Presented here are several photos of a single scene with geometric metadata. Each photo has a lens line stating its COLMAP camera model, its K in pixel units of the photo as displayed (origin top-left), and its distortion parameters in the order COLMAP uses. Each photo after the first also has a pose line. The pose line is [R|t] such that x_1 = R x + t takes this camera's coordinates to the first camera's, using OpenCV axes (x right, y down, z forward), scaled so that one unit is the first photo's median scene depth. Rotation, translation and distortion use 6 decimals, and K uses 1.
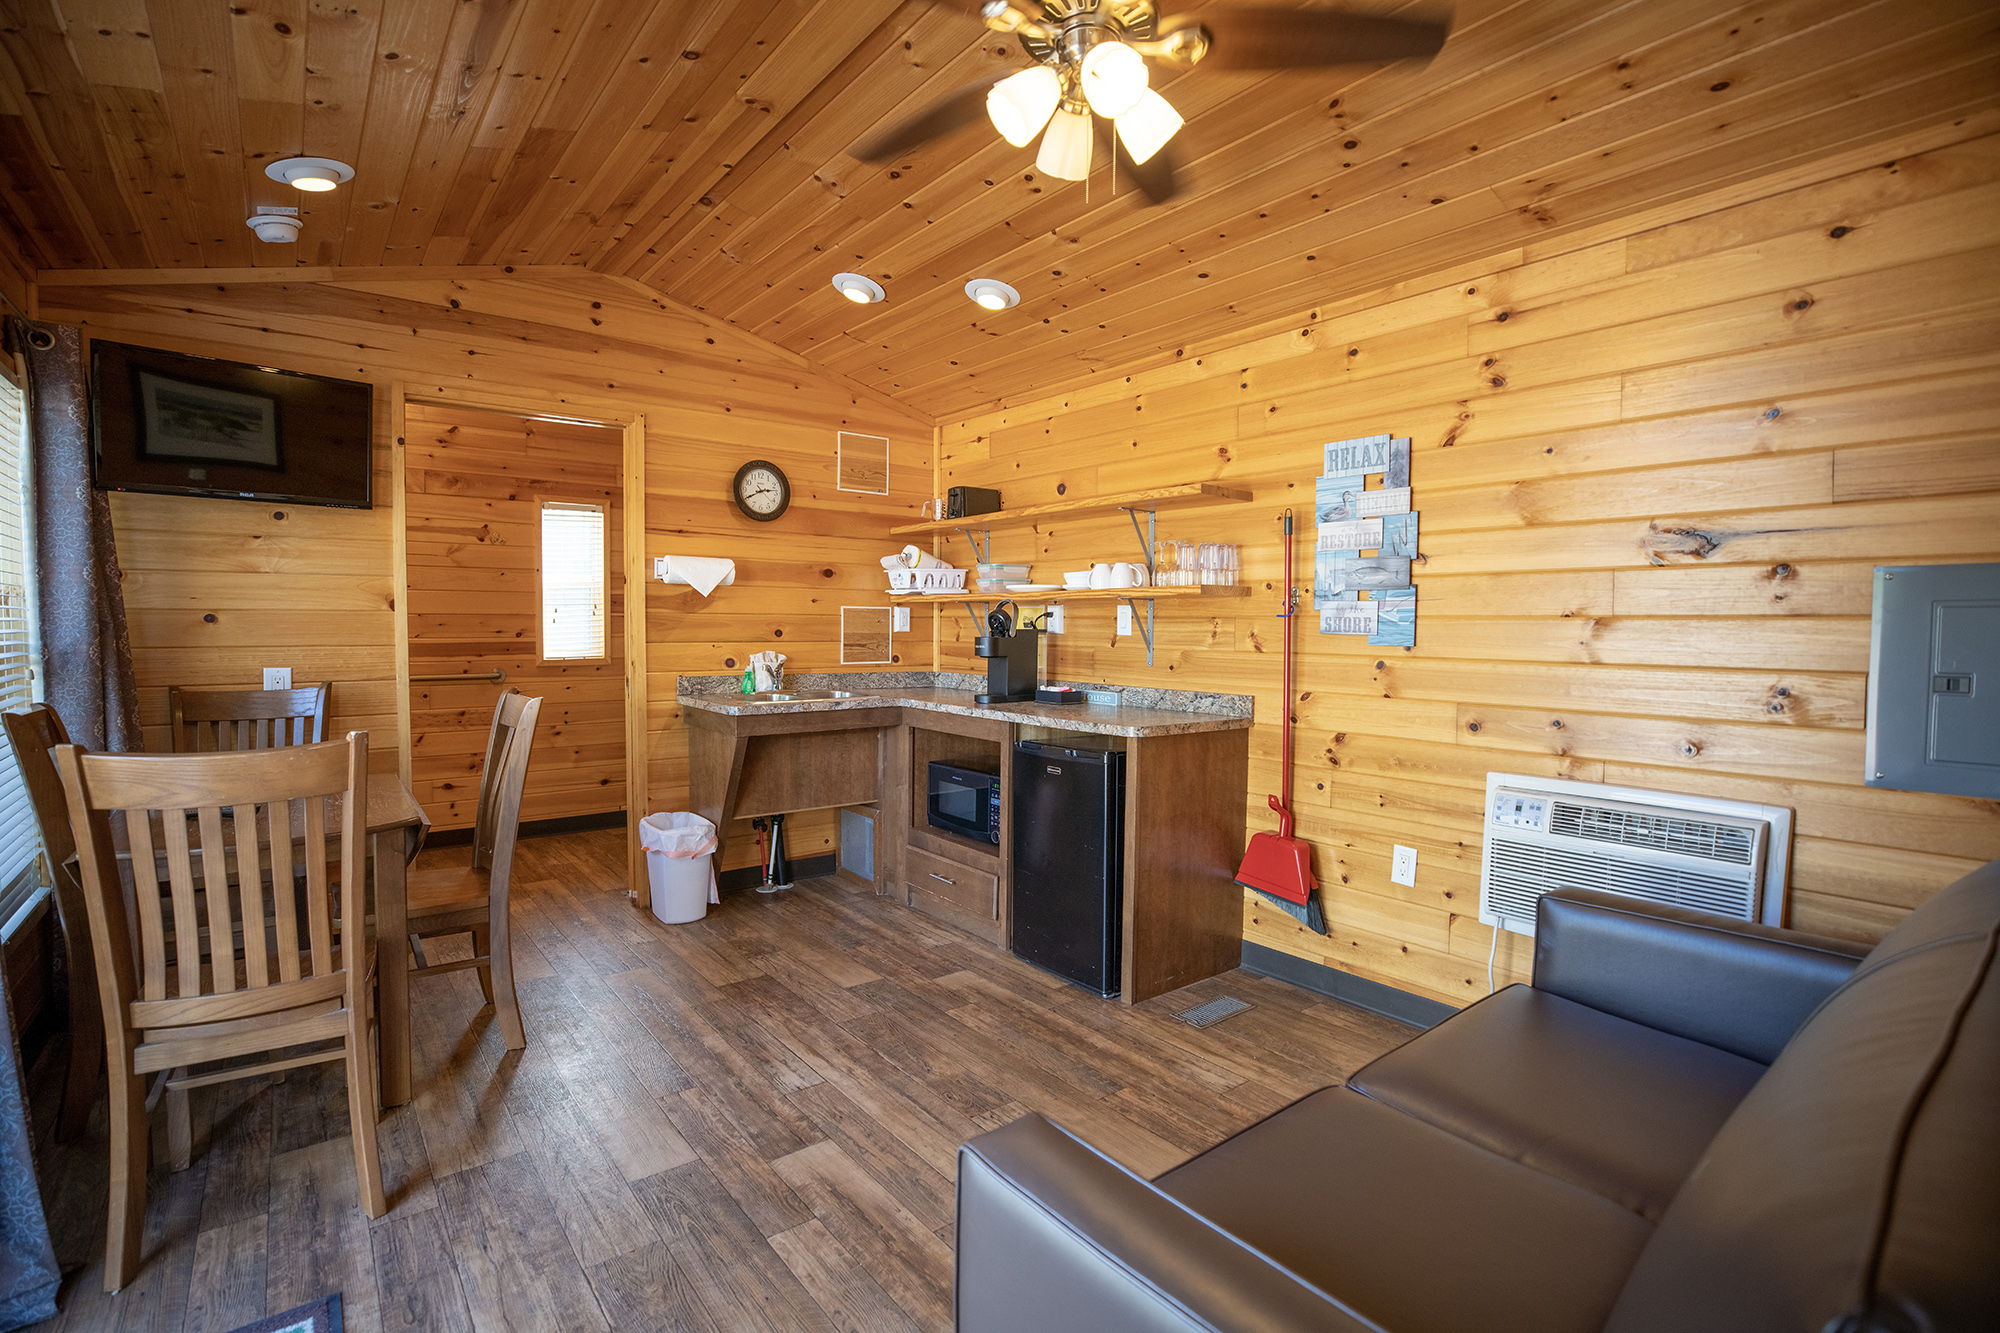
lens RADIAL K [[924.1, 0, 979.0], [0, 924.1, 665.9], [0, 0, 1]] dist [-0.036288, 0.009264]
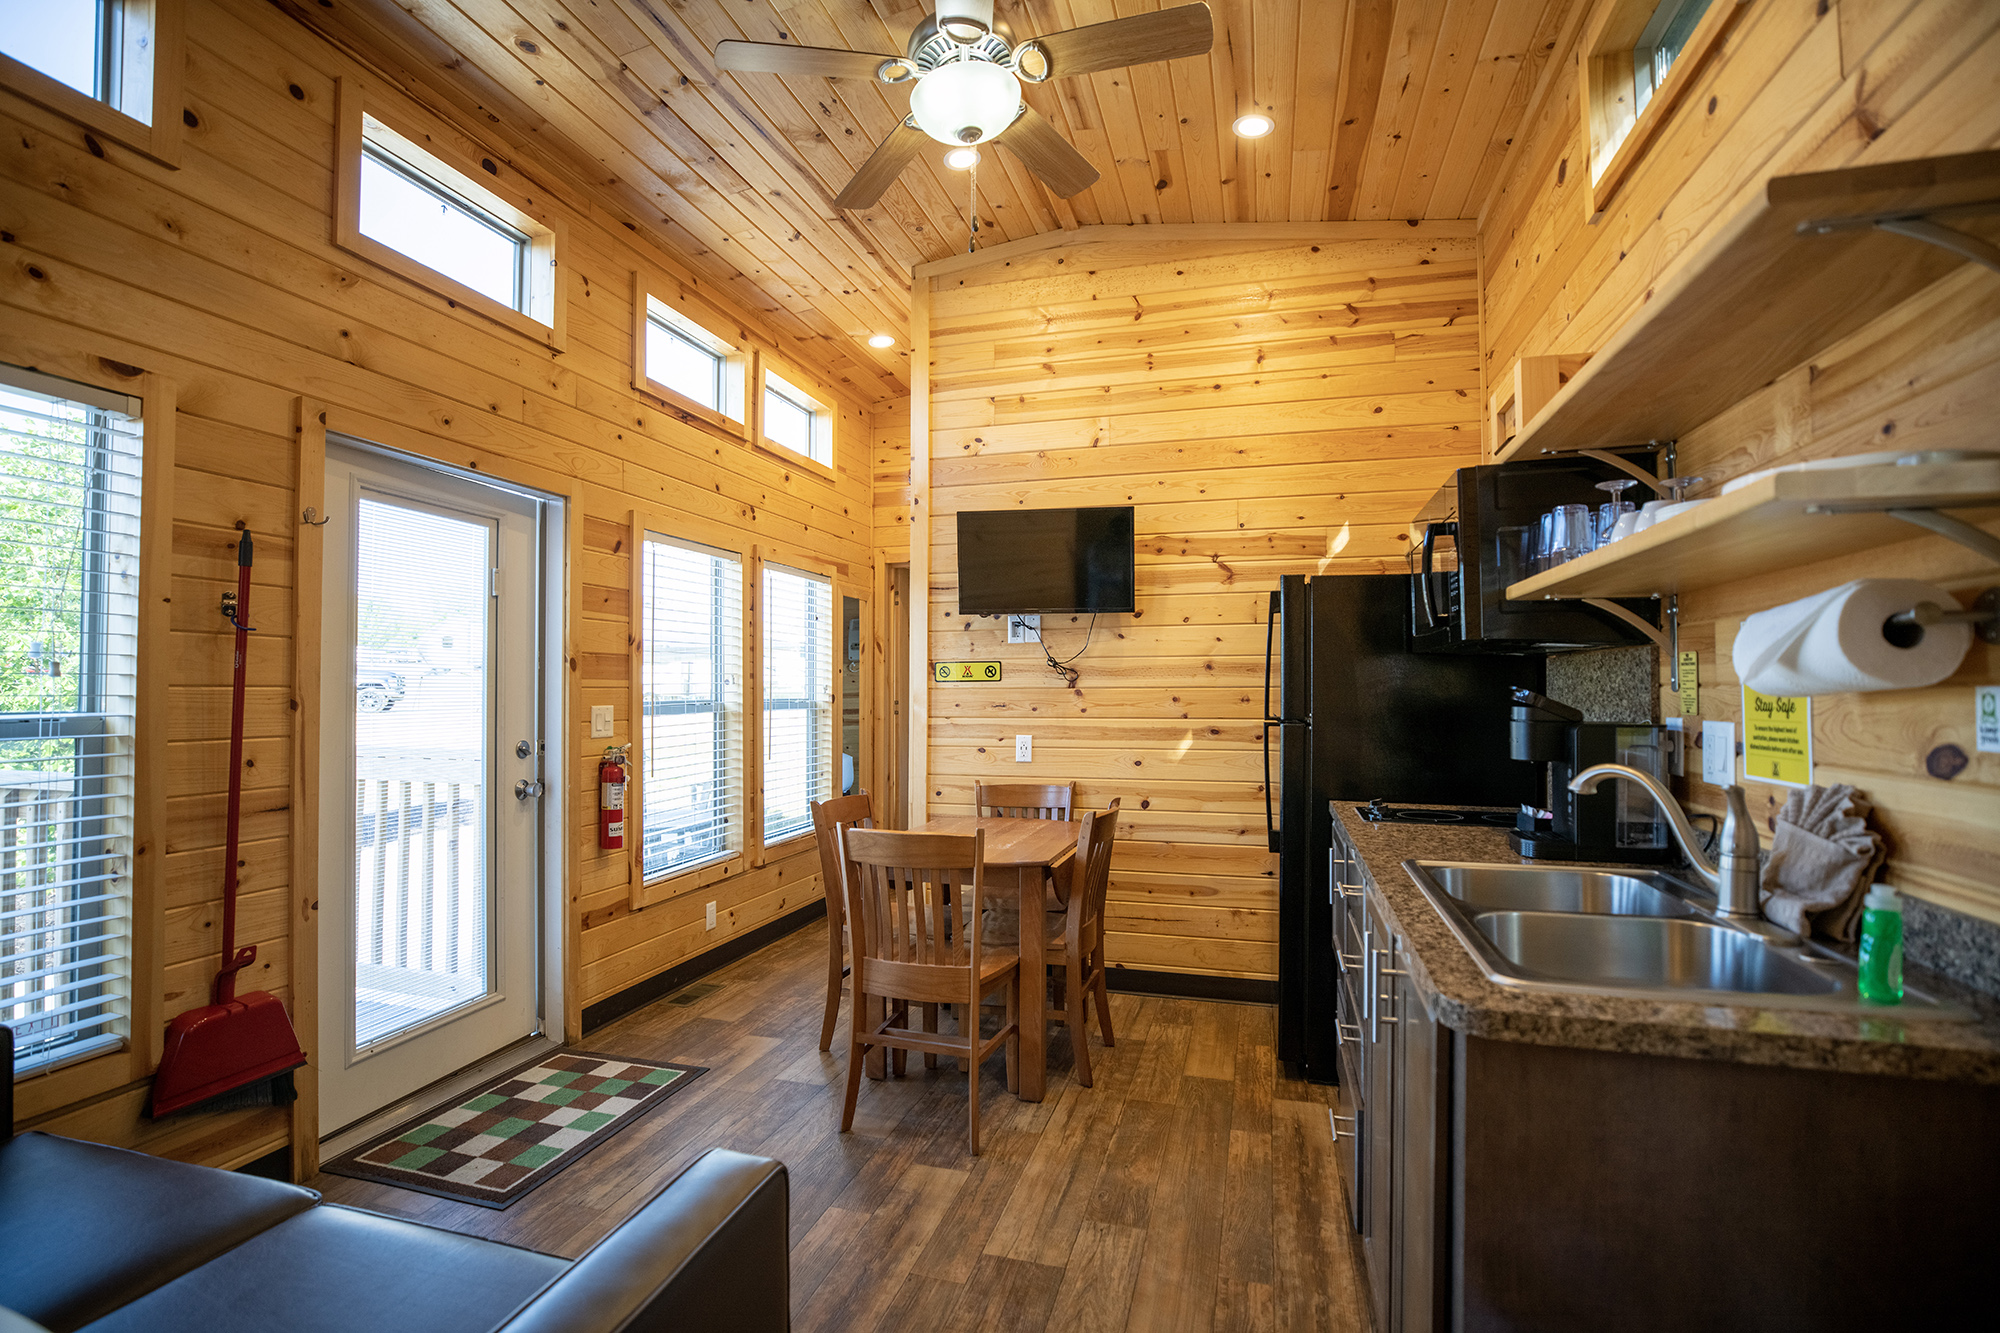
lens RADIAL K [[924.1, 0, 989.6], [0, 924.1, 668.5], [0, 0, 1]] dist [-0.036288, 0.009264]
pose [[0.589111, -0.014463, -0.807922, 0.493077], [-0.031701, 0.998656, -0.040992, -0.025165], [0.807430, 0.049761, 0.587862, 0.234103]]
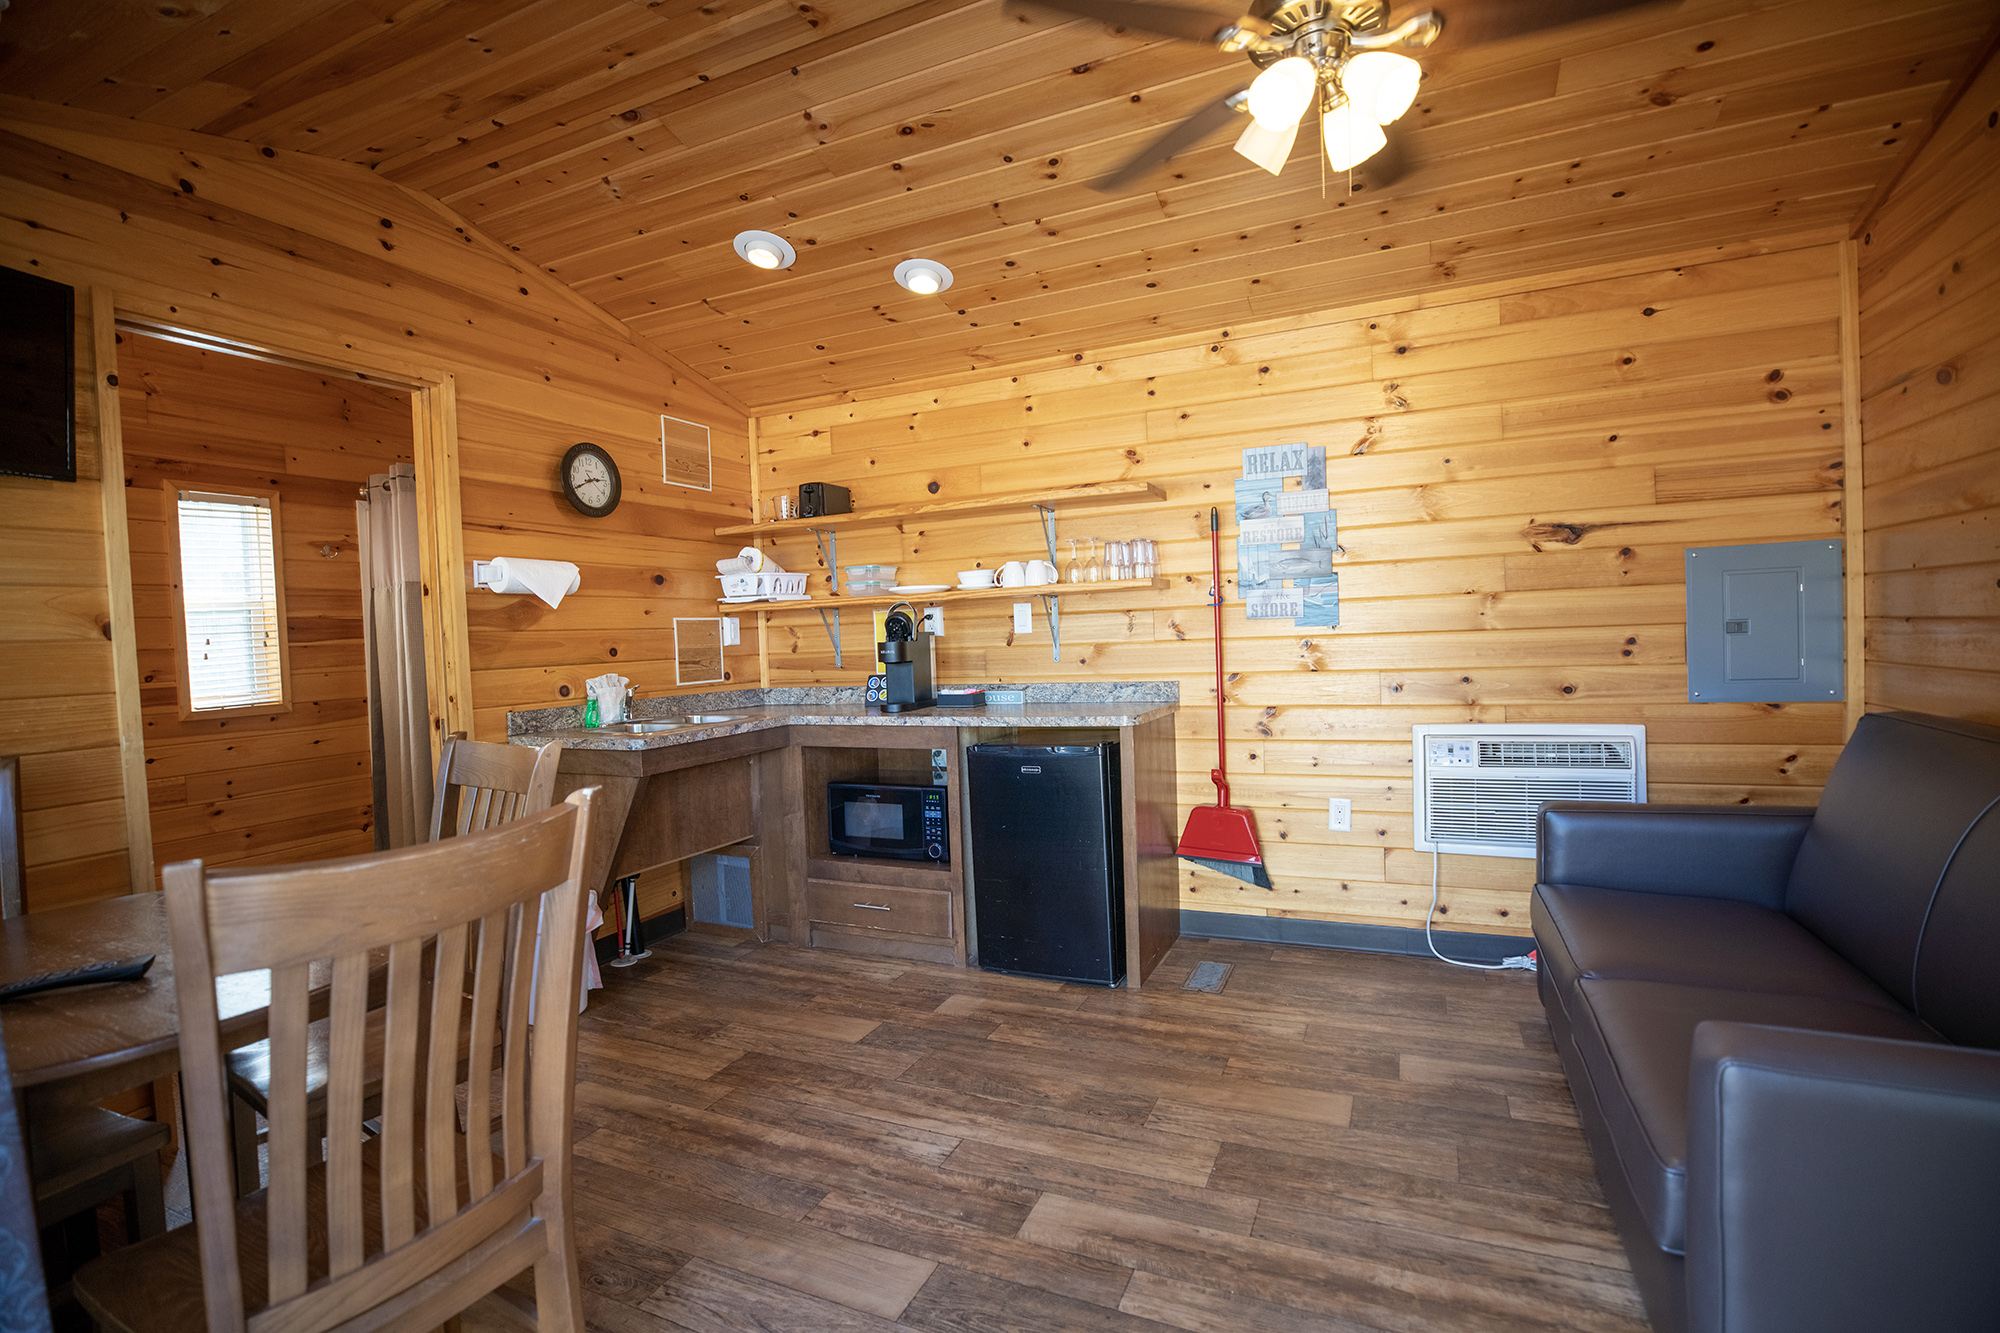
lens RADIAL K [[924.1, 0, 992.9], [0, 924.1, 665.6], [0, 0, 1]] dist [-0.036288, 0.009264]
pose [[0.884149, -0.059127, 0.463449, -0.393699], [0.068015, 0.997681, -0.002472, 0.002511], [-0.462228, 0.033708, 0.886120, 0.144300]]
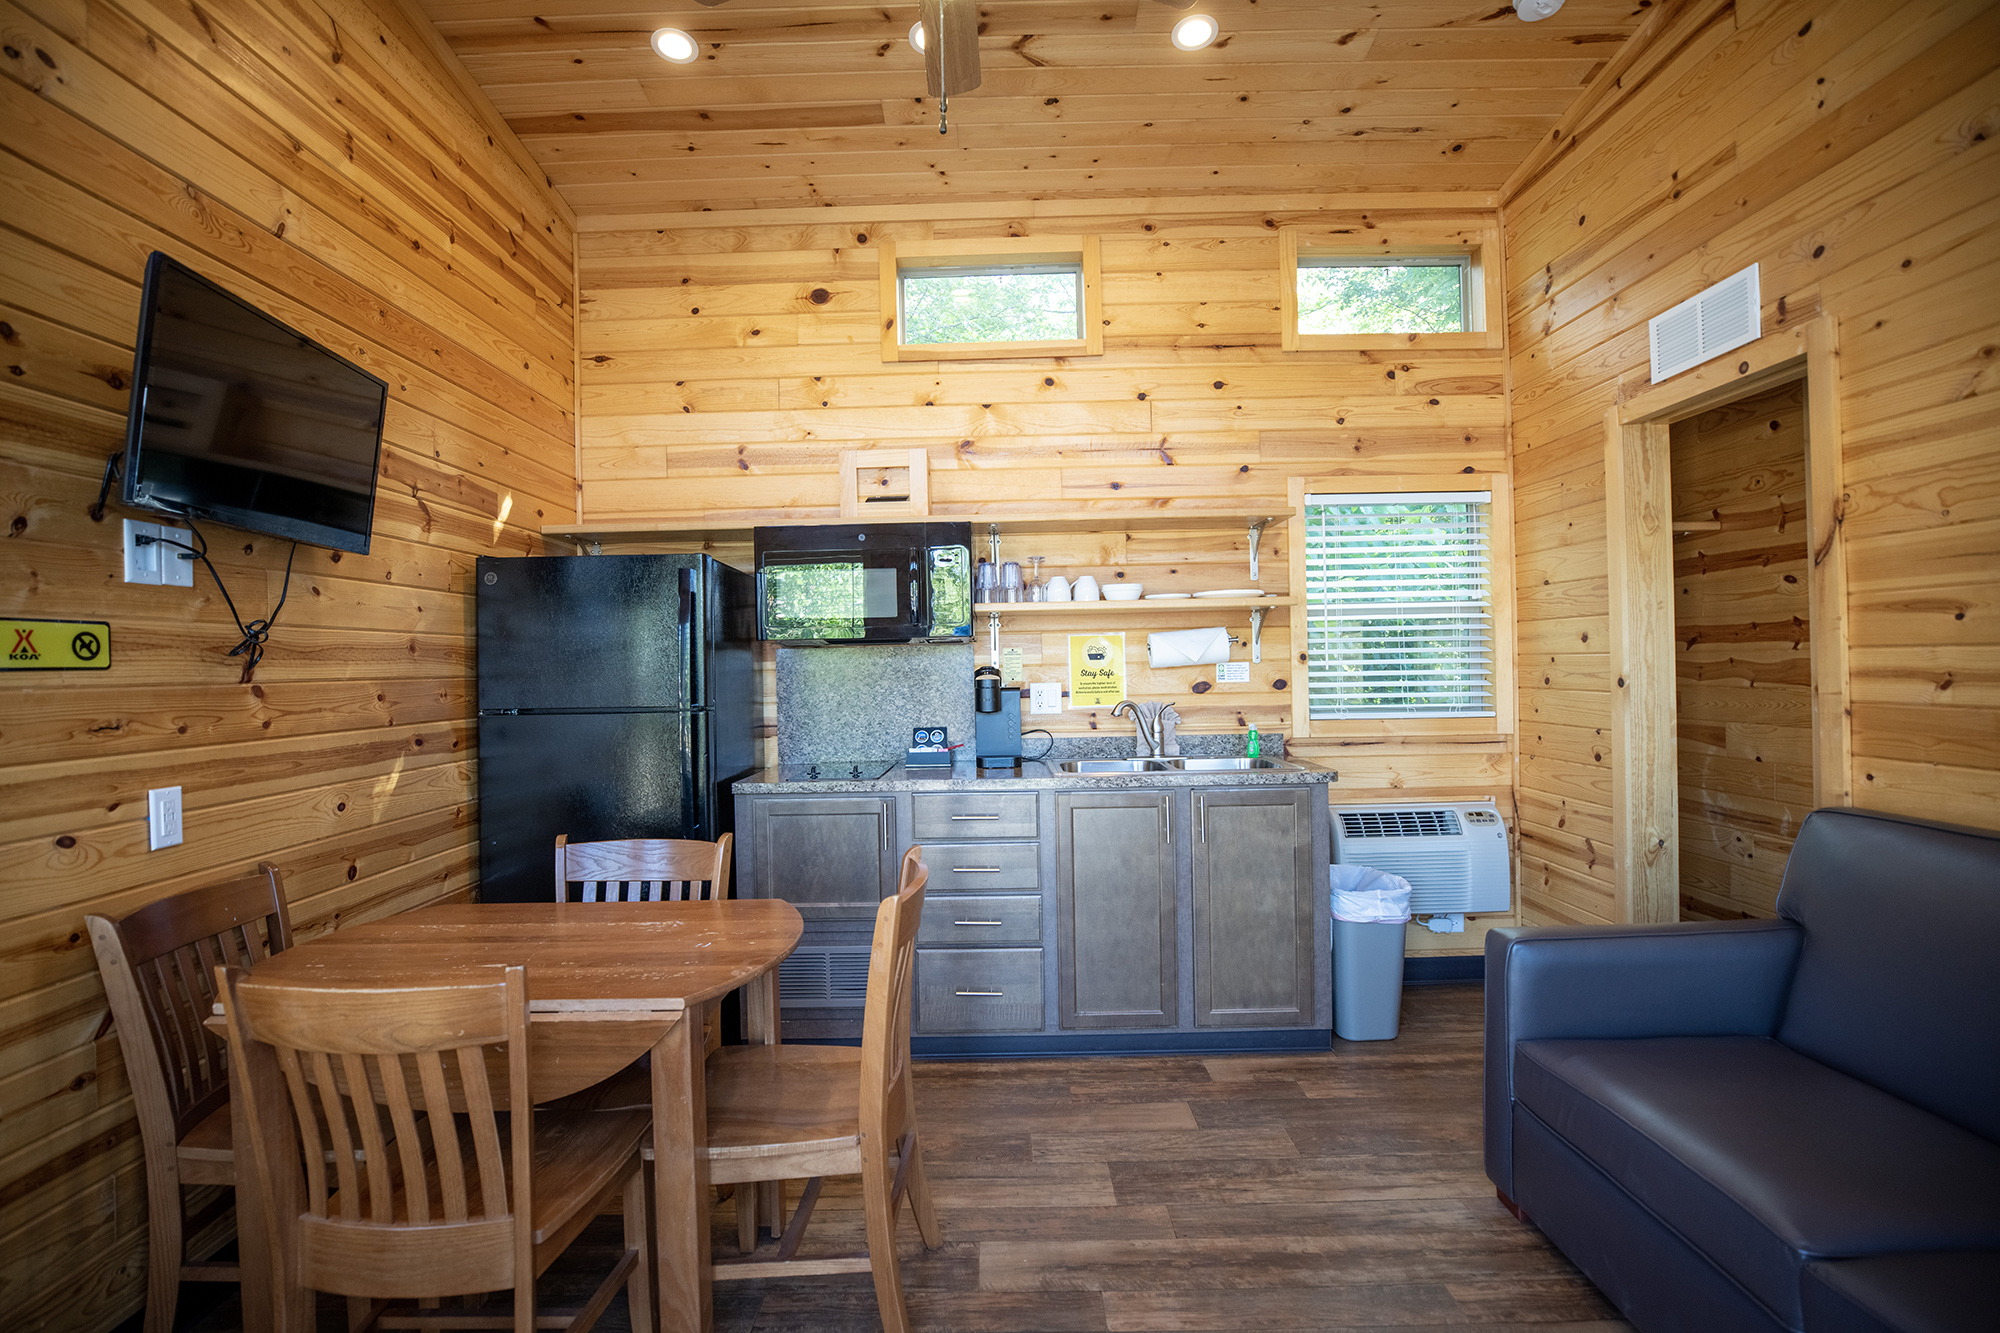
lens RADIAL K [[924.1, 0, 988.7], [0, 924.1, 667.1], [0, 0, 1]] dist [-0.036288, 0.009264]
pose [[0.616889, -0.014224, 0.786921, -0.576898], [0.054739, 0.998191, -0.024869, -0.020660], [-0.785144, 0.058417, 0.616552, 0.267785]]
